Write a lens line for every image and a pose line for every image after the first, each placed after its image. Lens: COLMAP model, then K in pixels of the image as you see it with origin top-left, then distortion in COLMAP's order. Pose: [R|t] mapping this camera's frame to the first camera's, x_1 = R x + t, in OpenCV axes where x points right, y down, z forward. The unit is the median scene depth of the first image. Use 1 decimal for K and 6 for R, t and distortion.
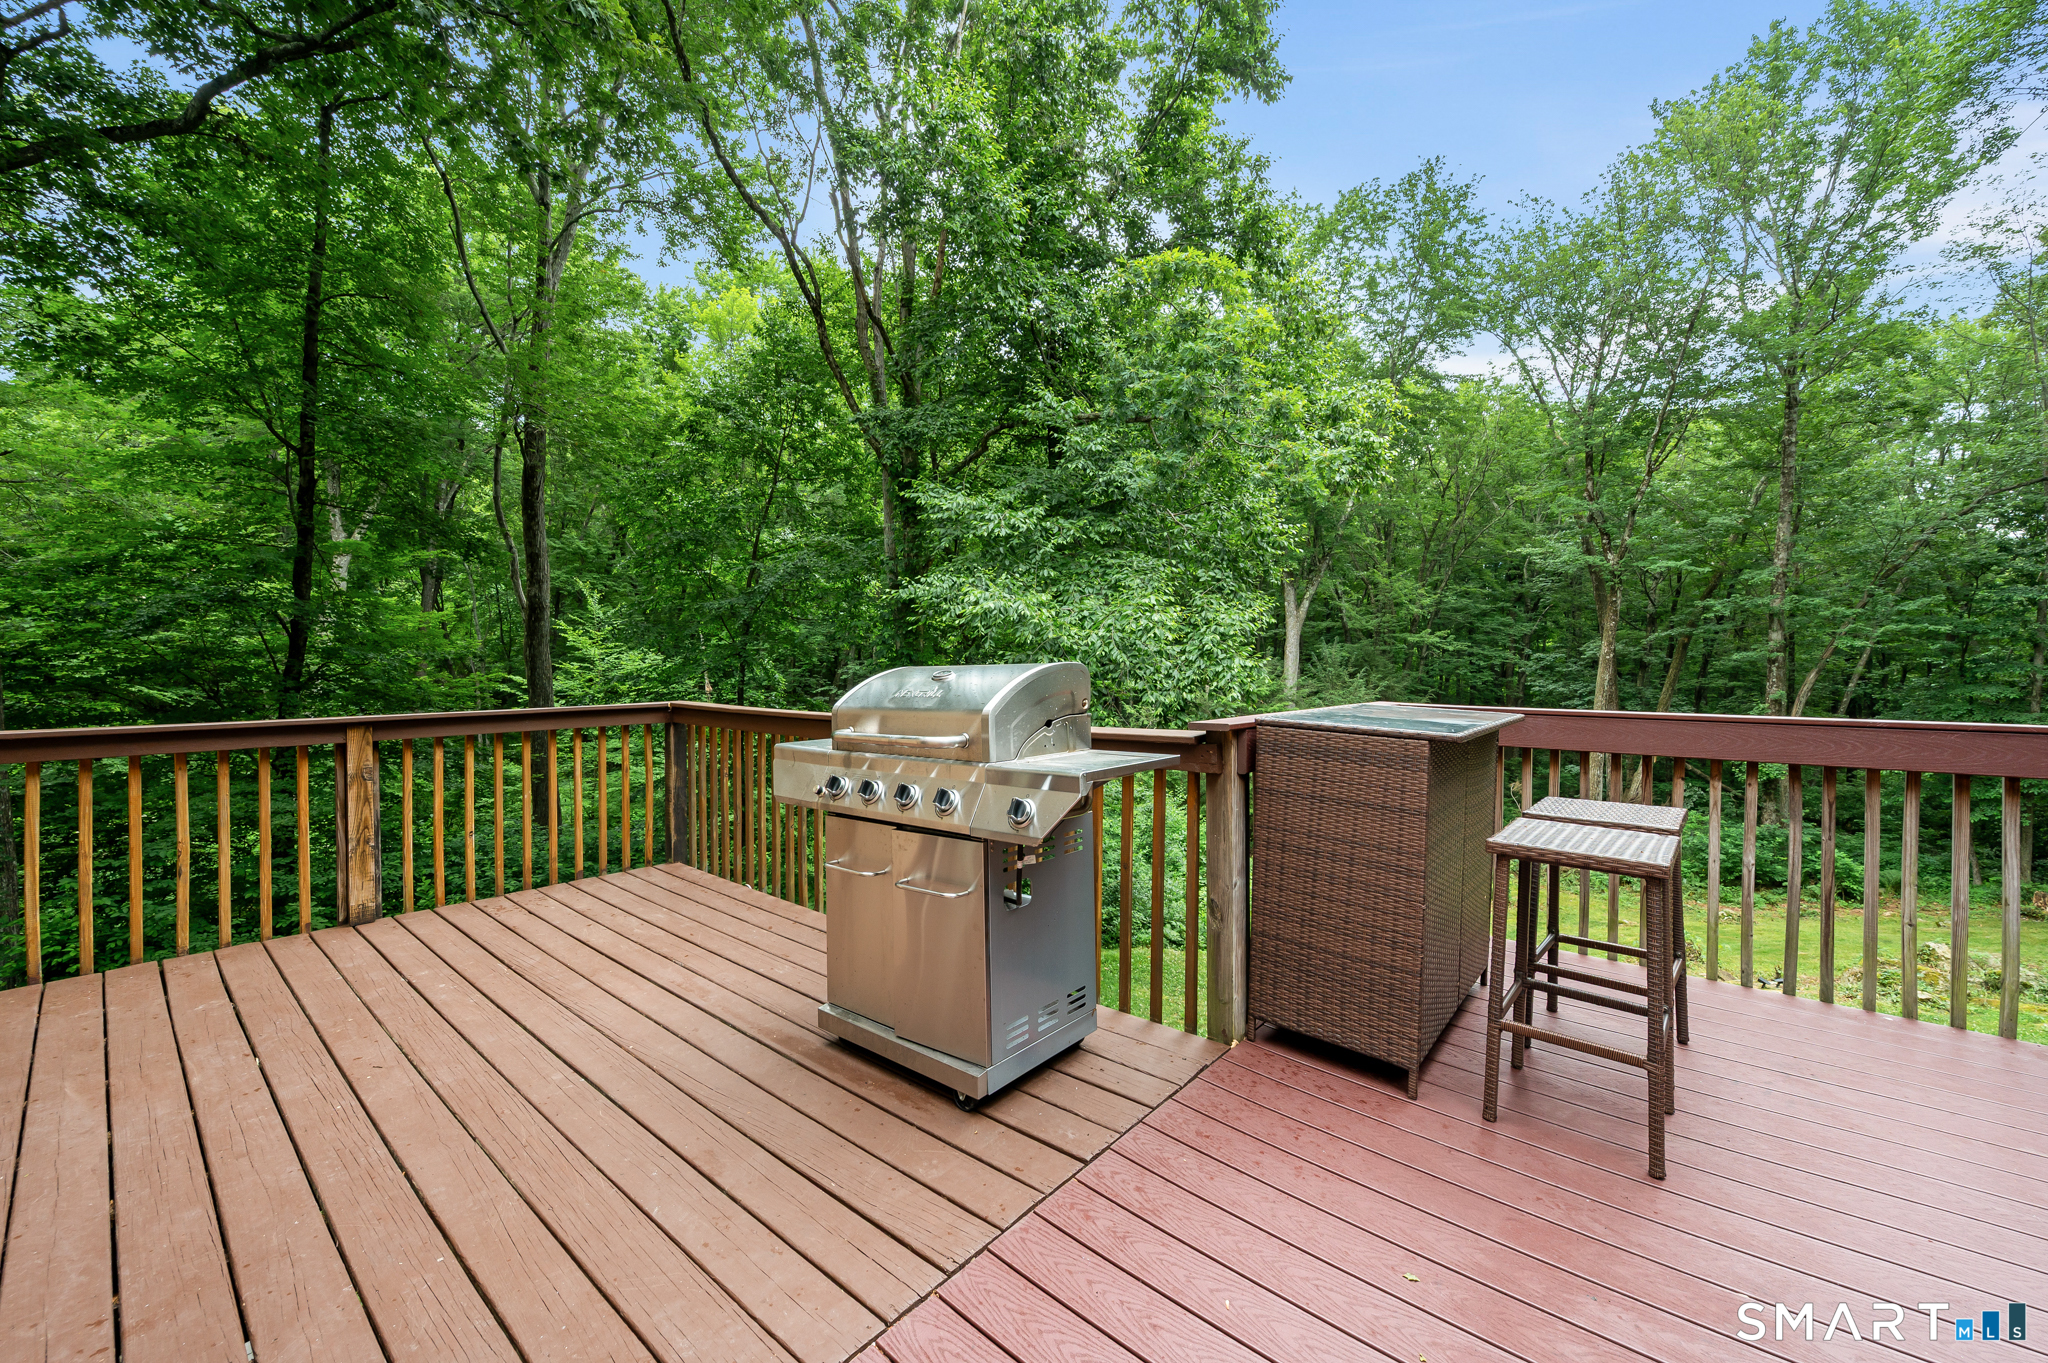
lens RADIAL K [[819.0, 0, 1028.1], [0, 819.0, 658.5], [0, 0, 1]] dist [-0.001487, 0.000197]
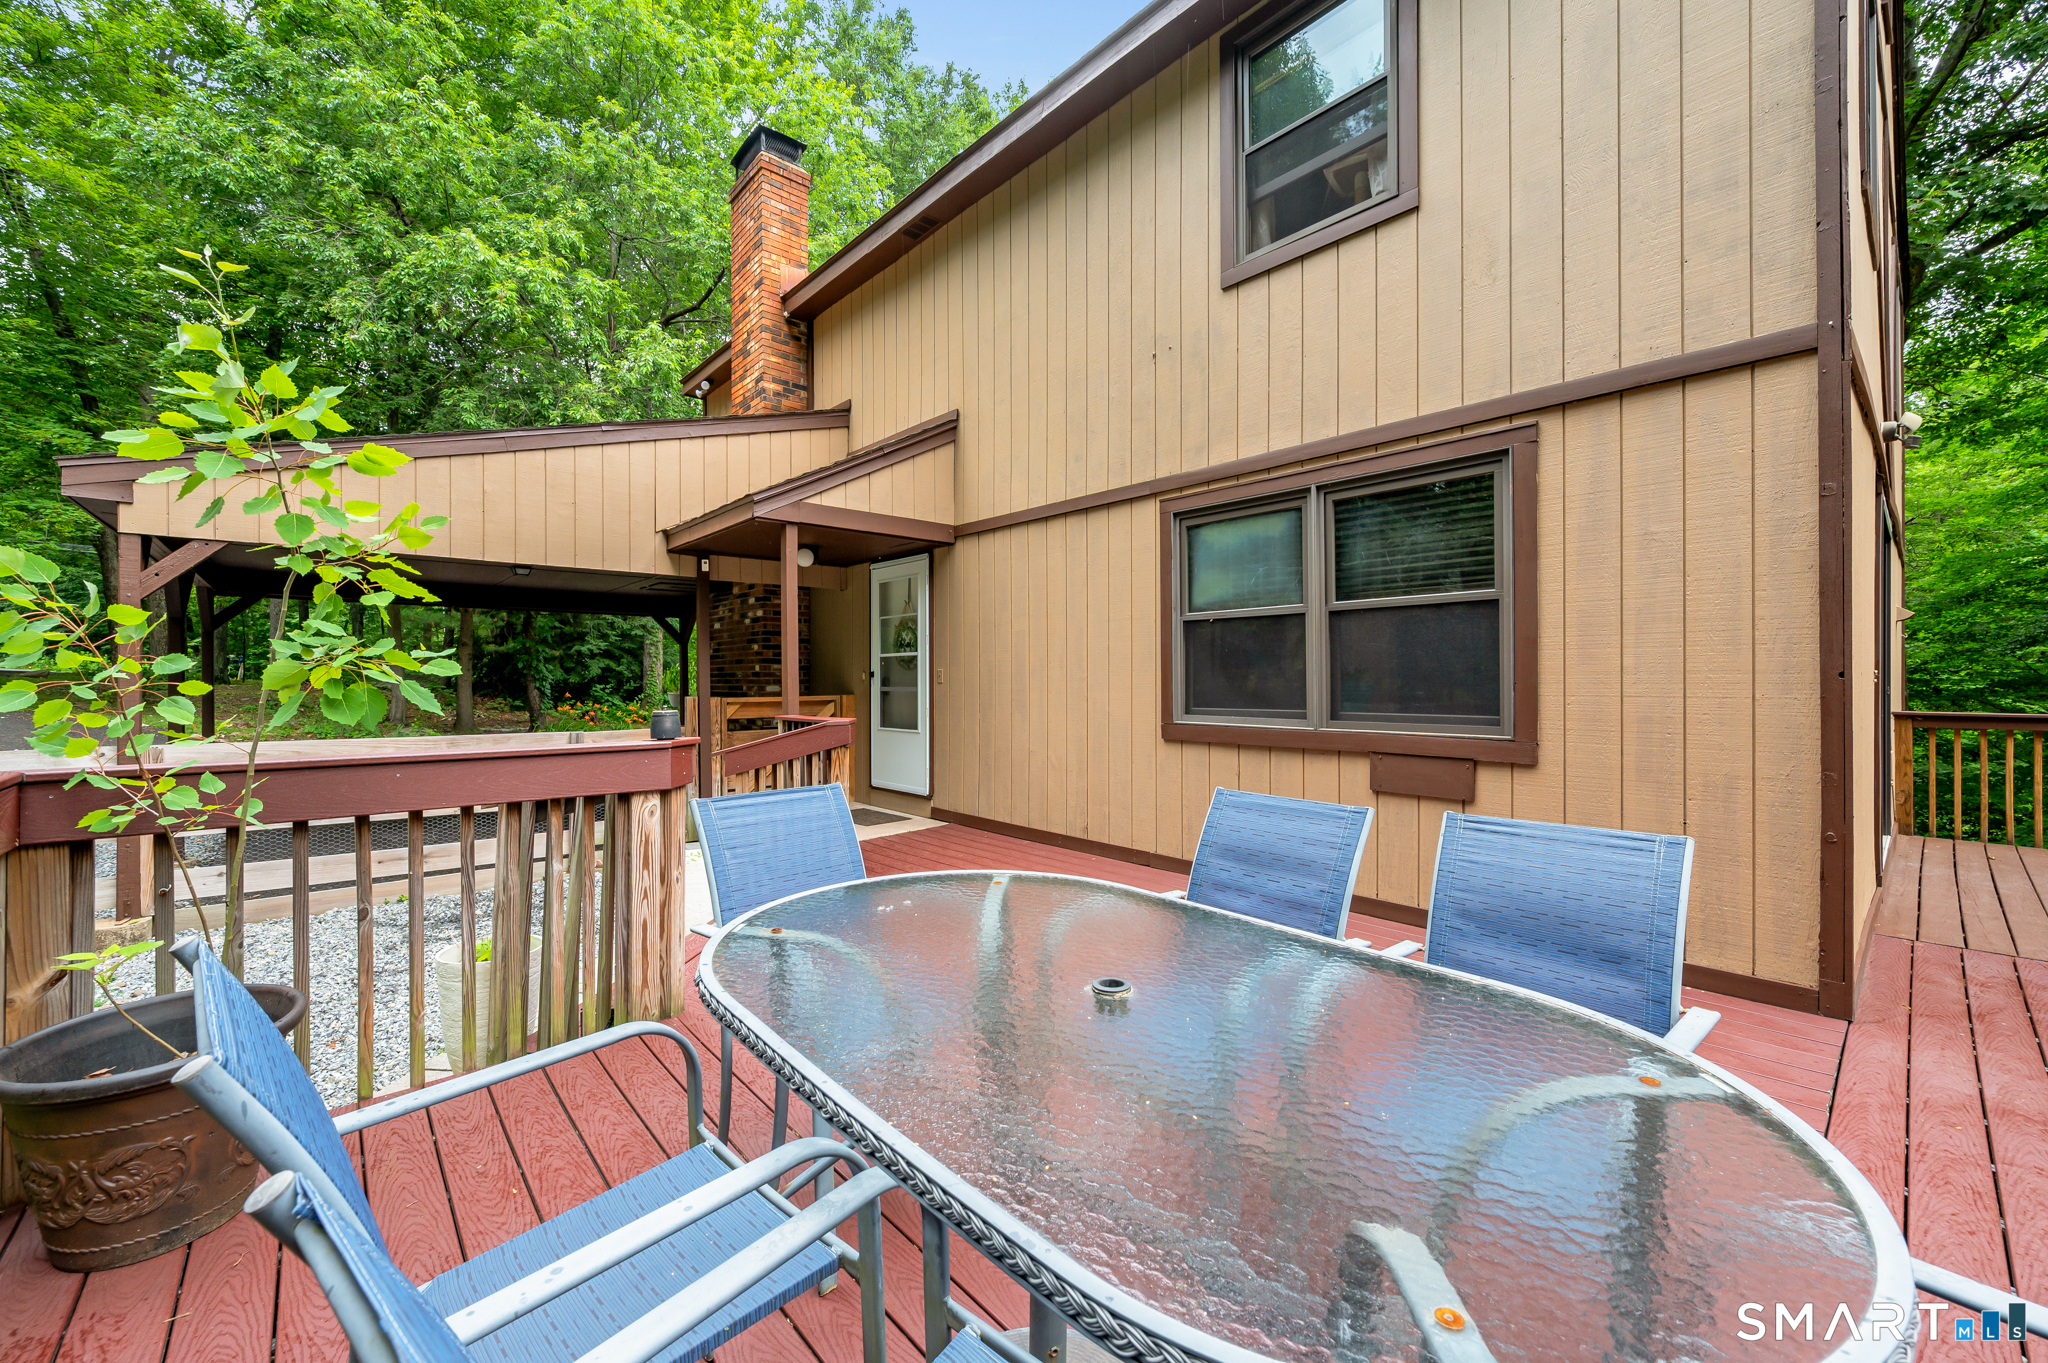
lens RADIAL K [[819.0, 0, 1025.7], [0, 819.0, 679.7], [0, 0, 1]] dist [-0.001487, 0.000197]
pose [[-0.165216, 0.003351, -0.986252, 0.151382], [0.006395, 0.999977, 0.002326, -0.001442], [0.986237, -0.005923, -0.165233, -0.095949]]
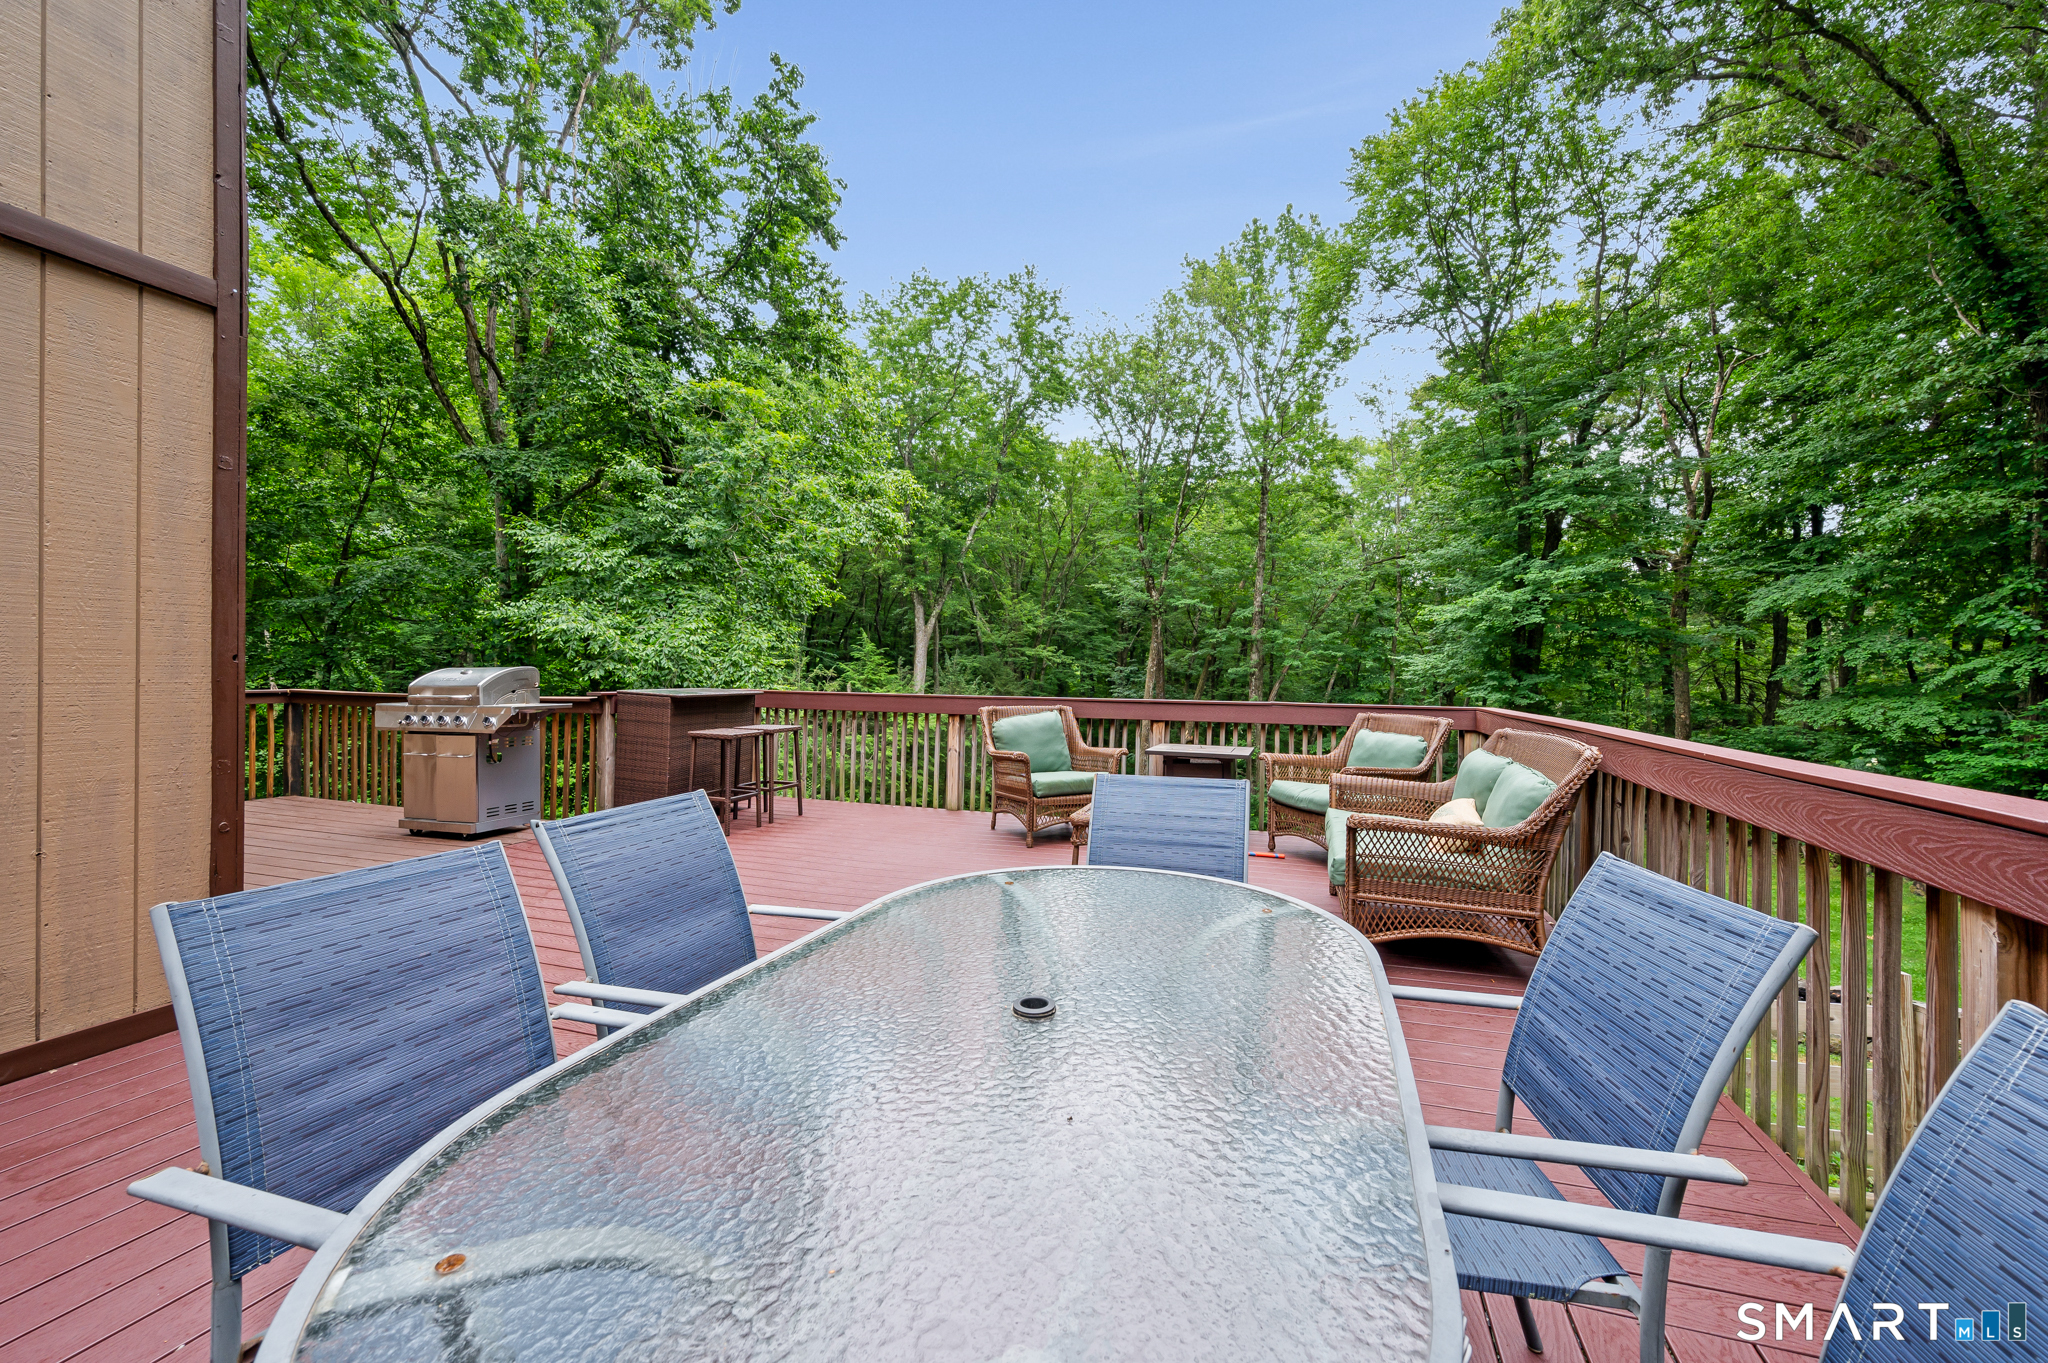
lens RADIAL K [[819.0, 0, 1035.5], [0, 819.0, 669.4], [0, 0, 1]] dist [-0.001487, 0.000197]
pose [[0.926507, 0.013750, 0.376026, 0.049256], [-0.015026, 0.999887, 0.000461, -0.001100], [-0.375977, -0.006077, 0.926609, -0.166725]]
